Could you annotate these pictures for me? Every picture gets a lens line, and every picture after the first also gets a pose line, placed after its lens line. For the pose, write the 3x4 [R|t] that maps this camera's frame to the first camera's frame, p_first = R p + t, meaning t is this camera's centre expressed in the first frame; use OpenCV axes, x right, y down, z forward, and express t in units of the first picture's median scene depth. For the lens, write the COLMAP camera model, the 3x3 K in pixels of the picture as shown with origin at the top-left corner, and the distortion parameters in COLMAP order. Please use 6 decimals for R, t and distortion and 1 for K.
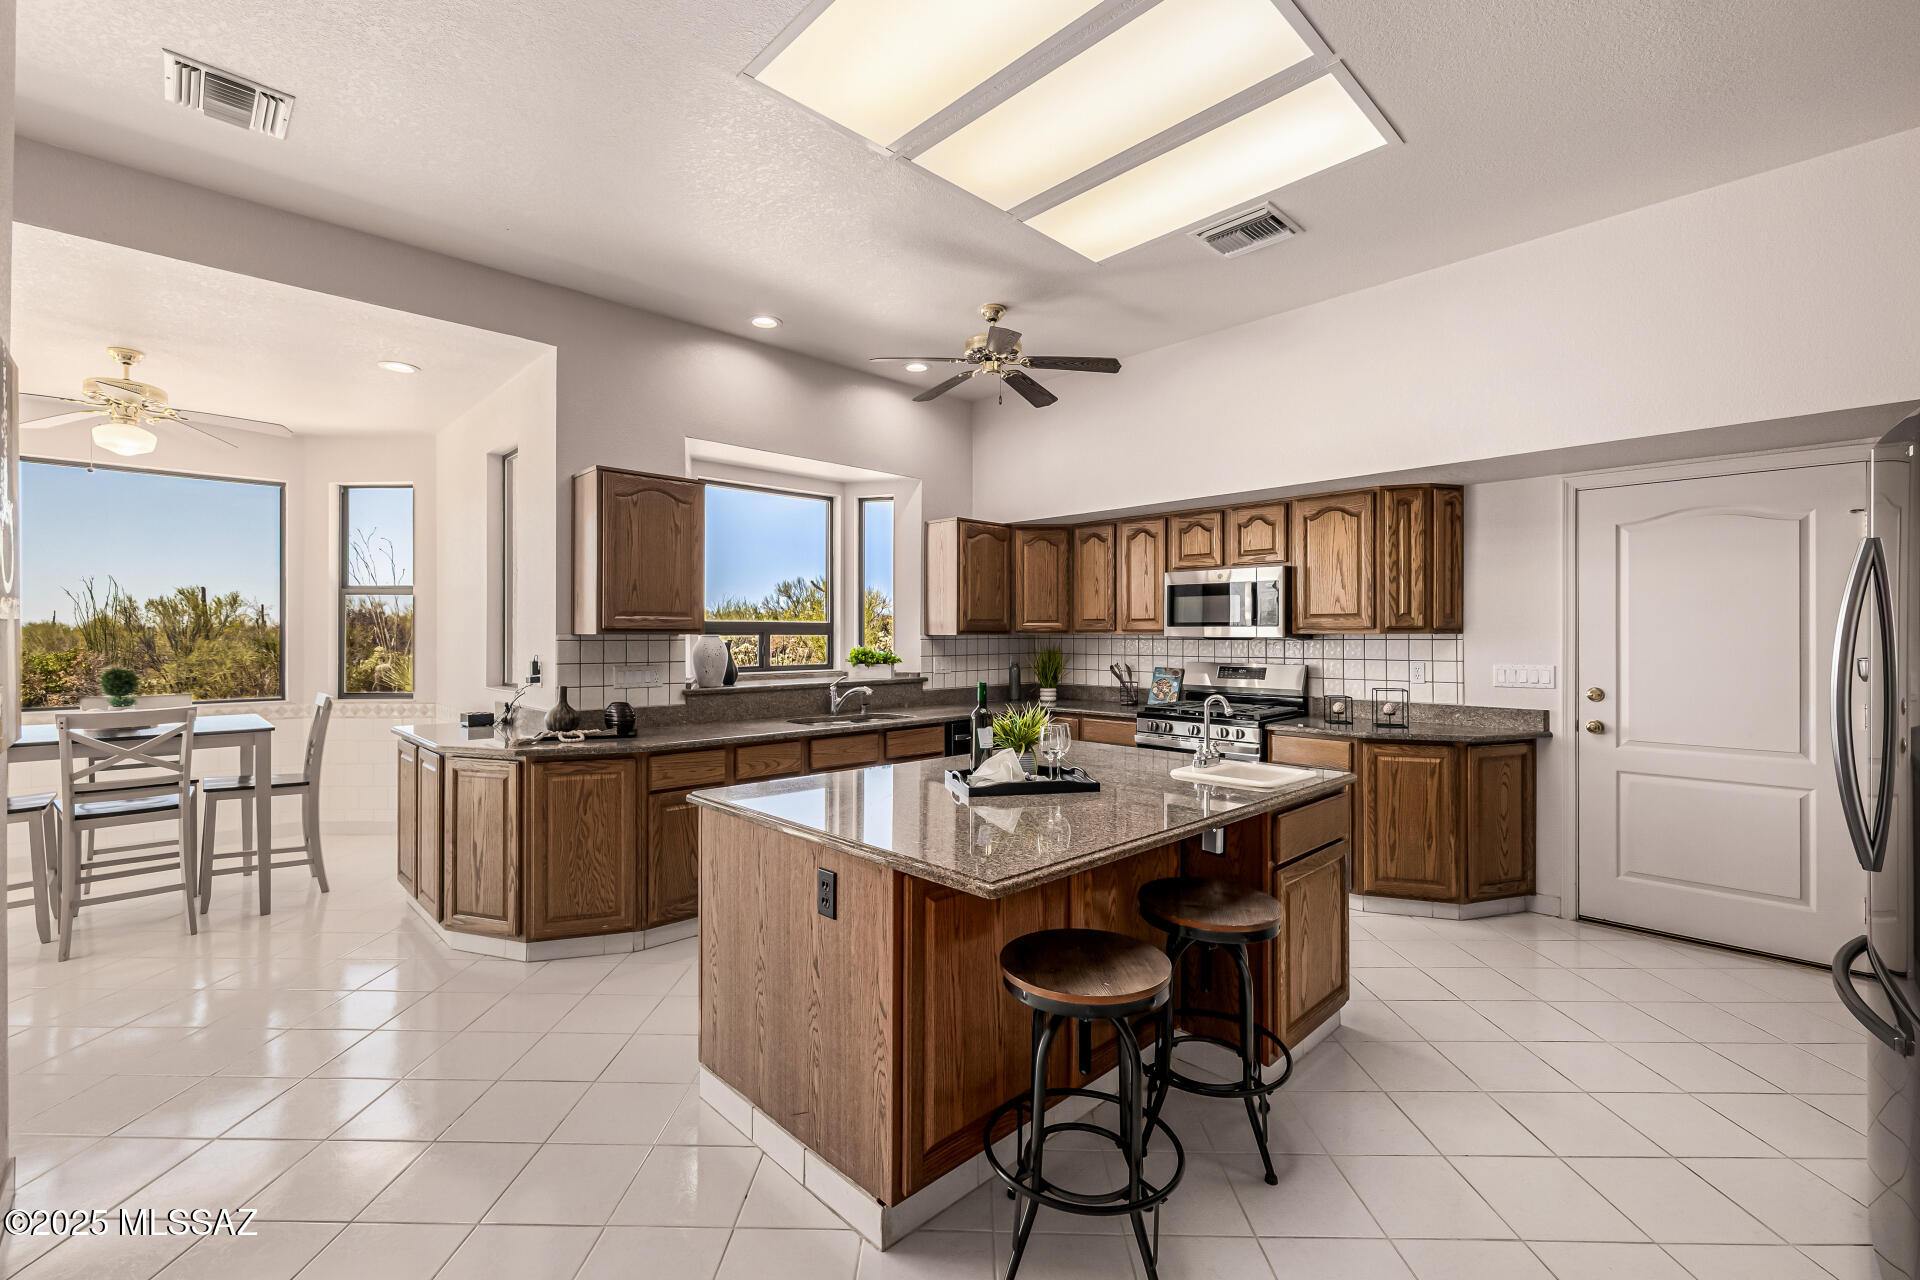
lens RADIAL K [[812.0, 0, 948.0], [0, 812.0, 638.4], [0, 0, 1]] dist [0.000188, 0.000933]
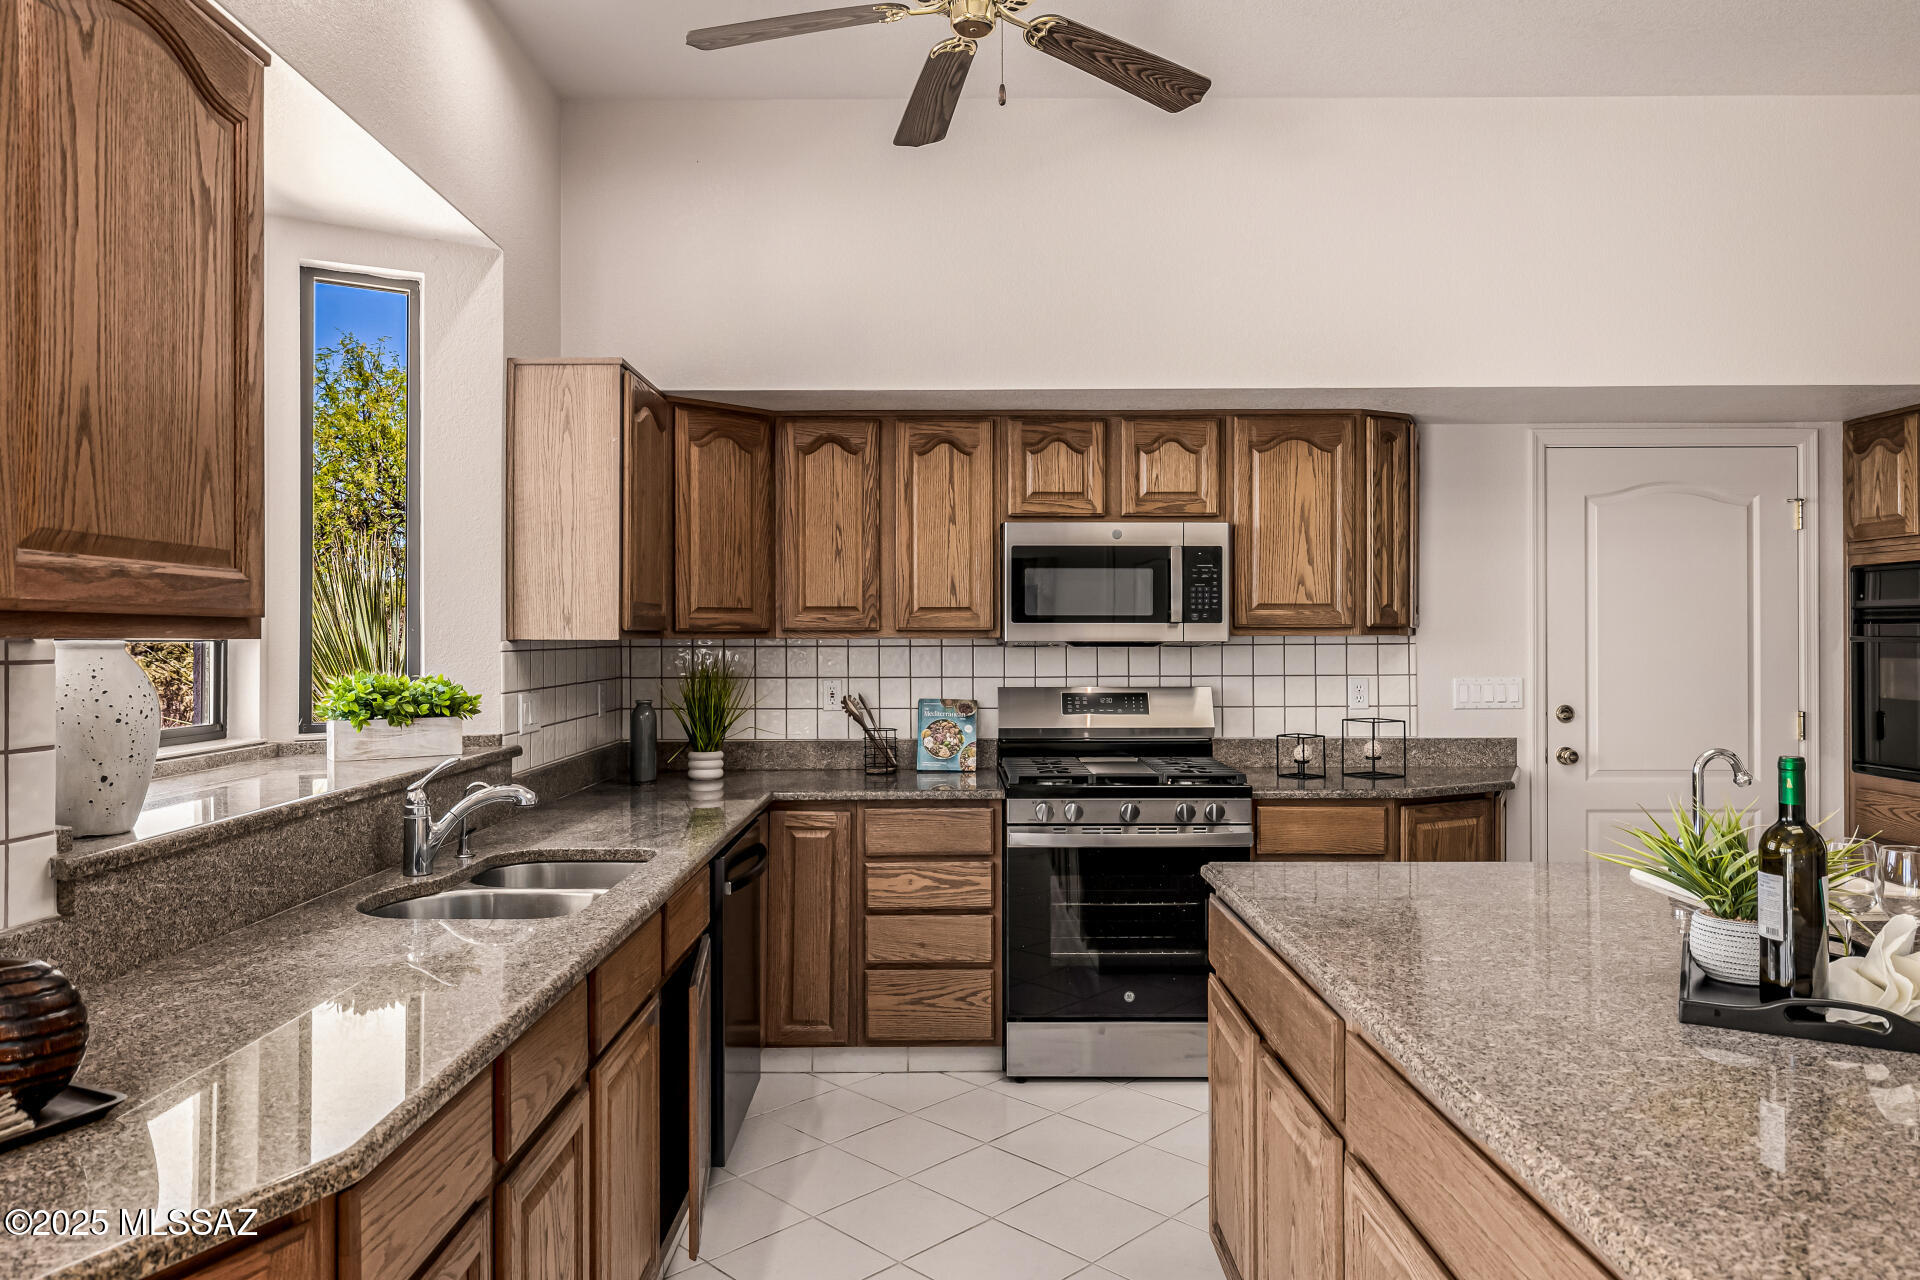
lens RADIAL K [[1251.5, 0, 945.3], [0, 1251.5, 634.3], [0, 0, 1]] dist [-0.002192, 0.003275]
pose [[0.694999, 0.000889, 0.719010, -0.368639], [0.006216, 0.999954, -0.007244, -0.001128], [-0.718984, 0.009504, 0.694962, 0.472608]]
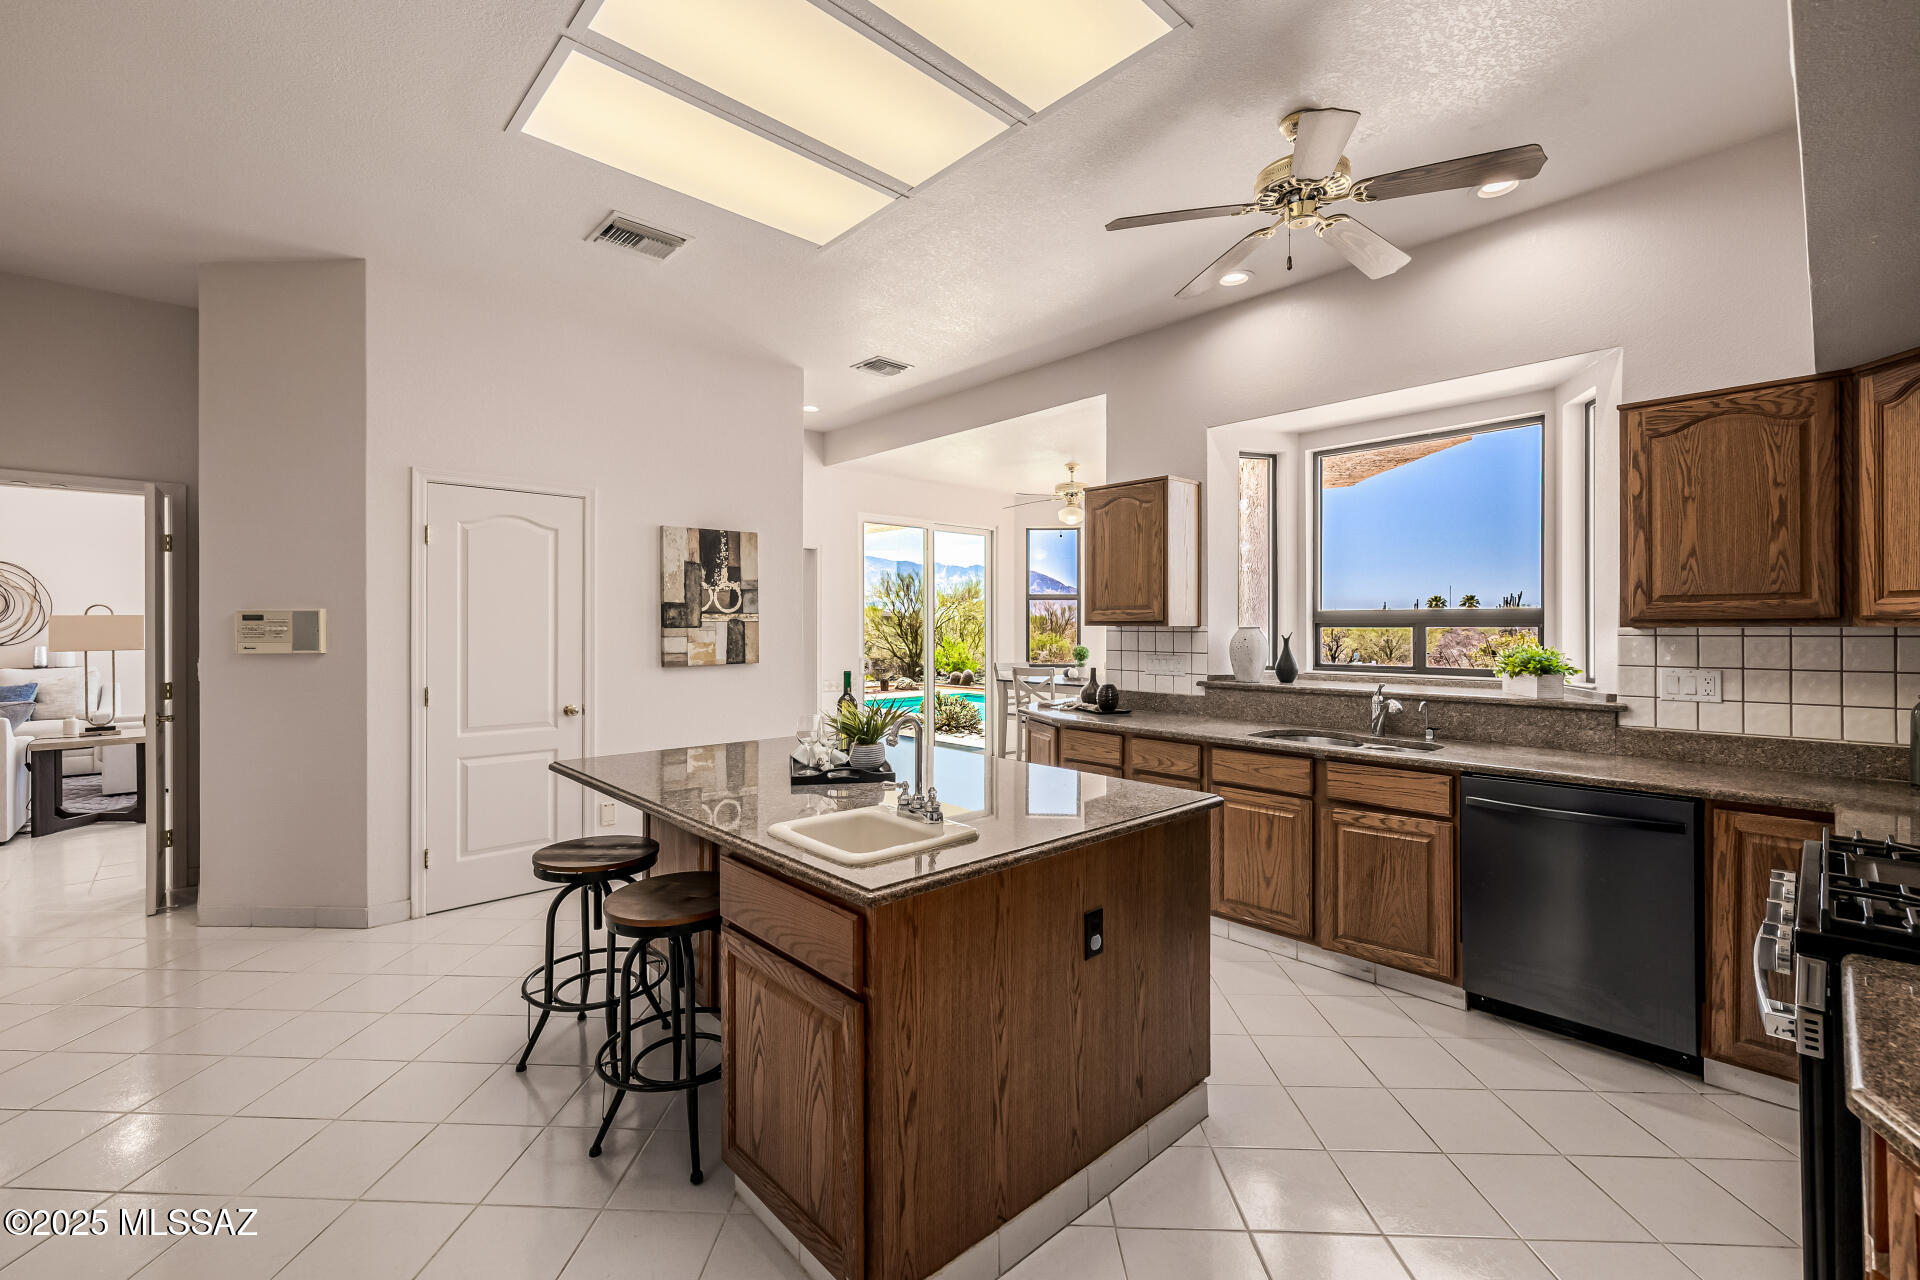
lens RADIAL K [[812.0, 0, 940.5], [0, 812.0, 629.5], [0, 0, 1]] dist [0.000188, 0.000933]
pose [[-0.030632, 0.004575, -0.999520, 0.607894], [-0.004810, 0.999977, 0.004725, -0.003654], [0.999519, 0.004953, -0.030609, 0.625262]]
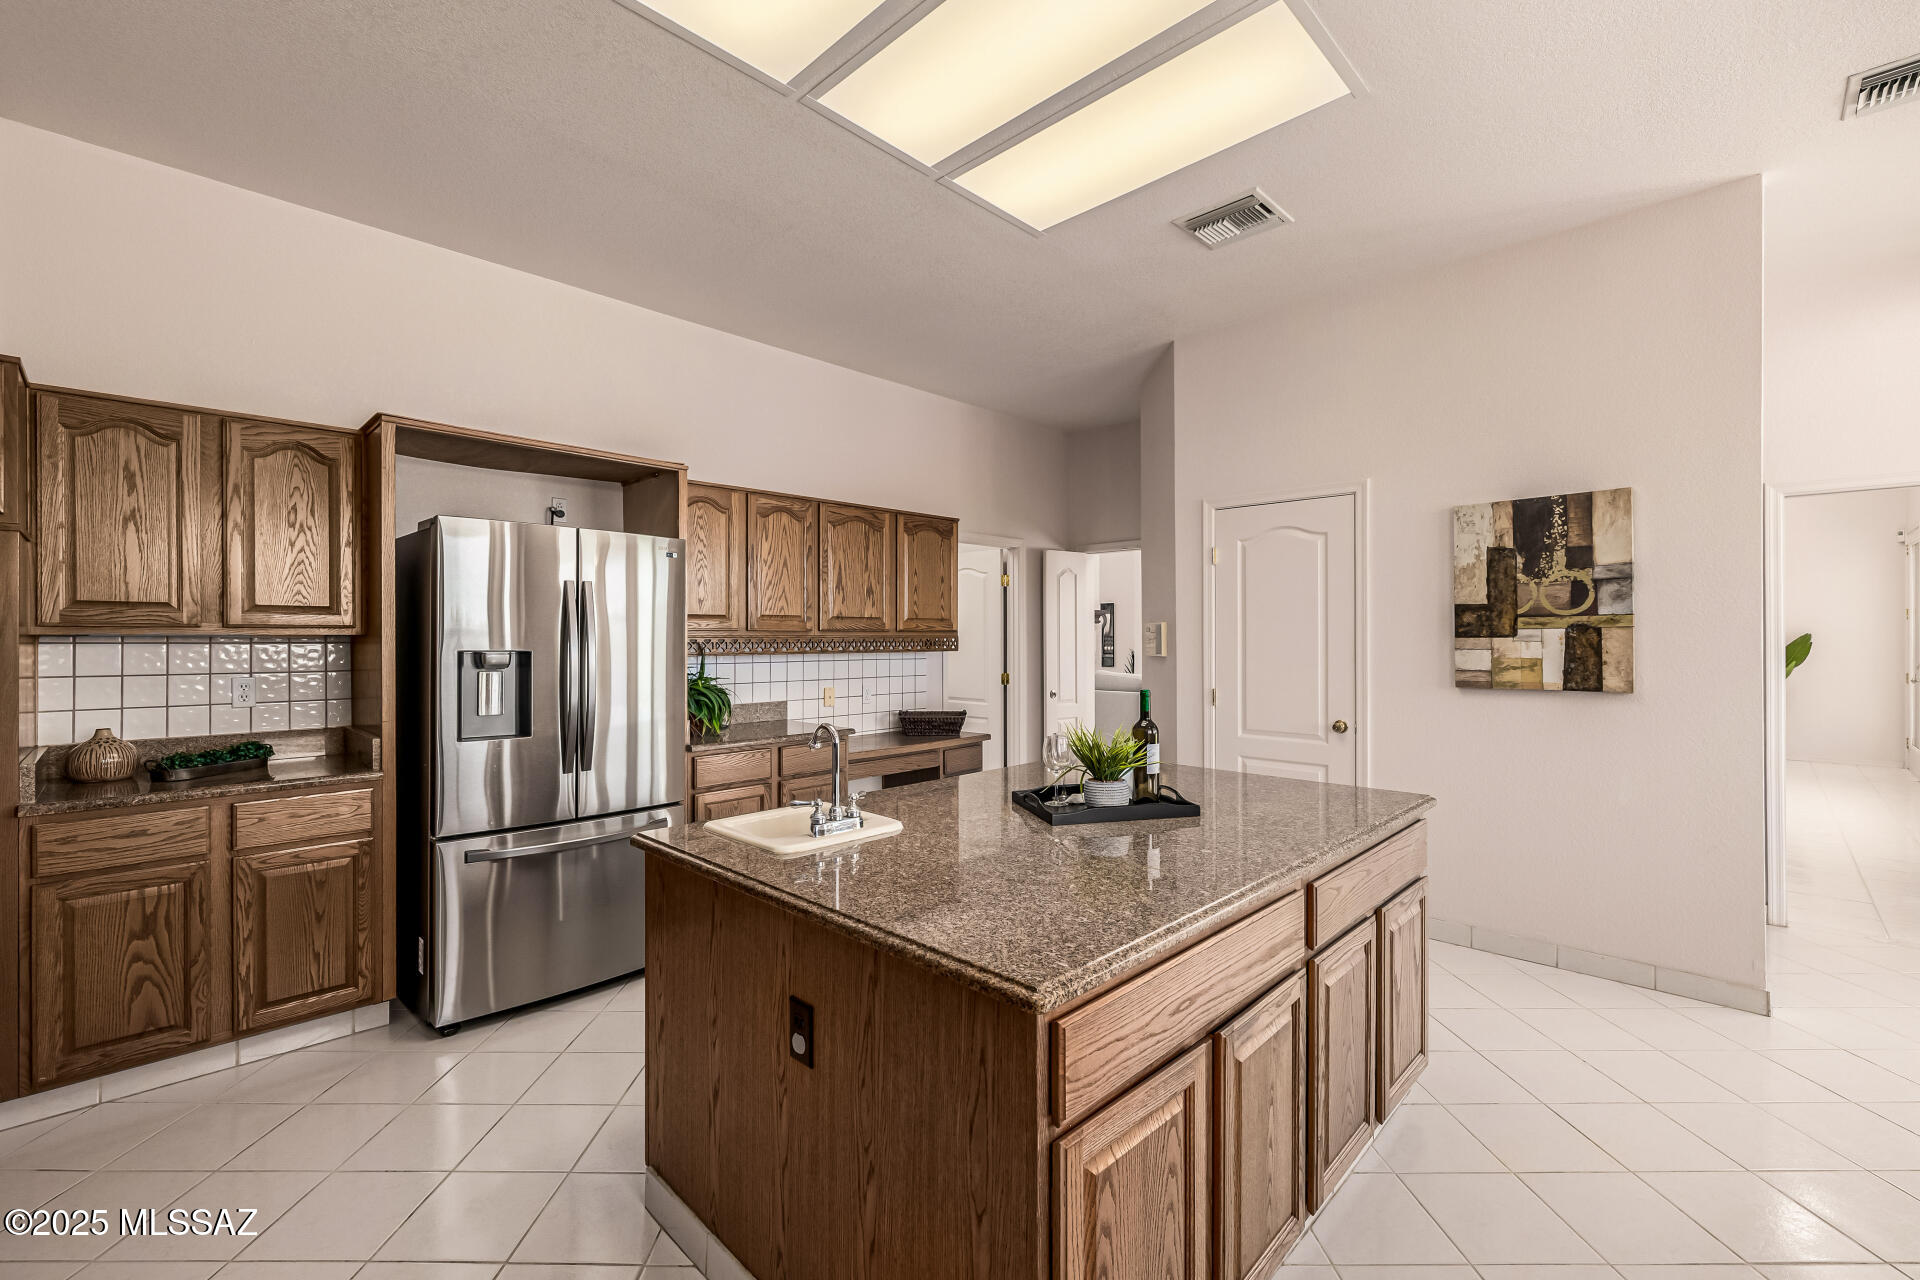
lens RADIAL K [[812.0, 0, 945.6], [0, 812.0, 640.0], [0, 0, 1]] dist [0.000188, 0.000933]
pose [[-0.999873, -0.000126, -0.015934, 0.146805], [-0.000318, 0.999927, 0.012047, -0.005585], [0.015932, 0.012050, -0.999800, 1.005357]]
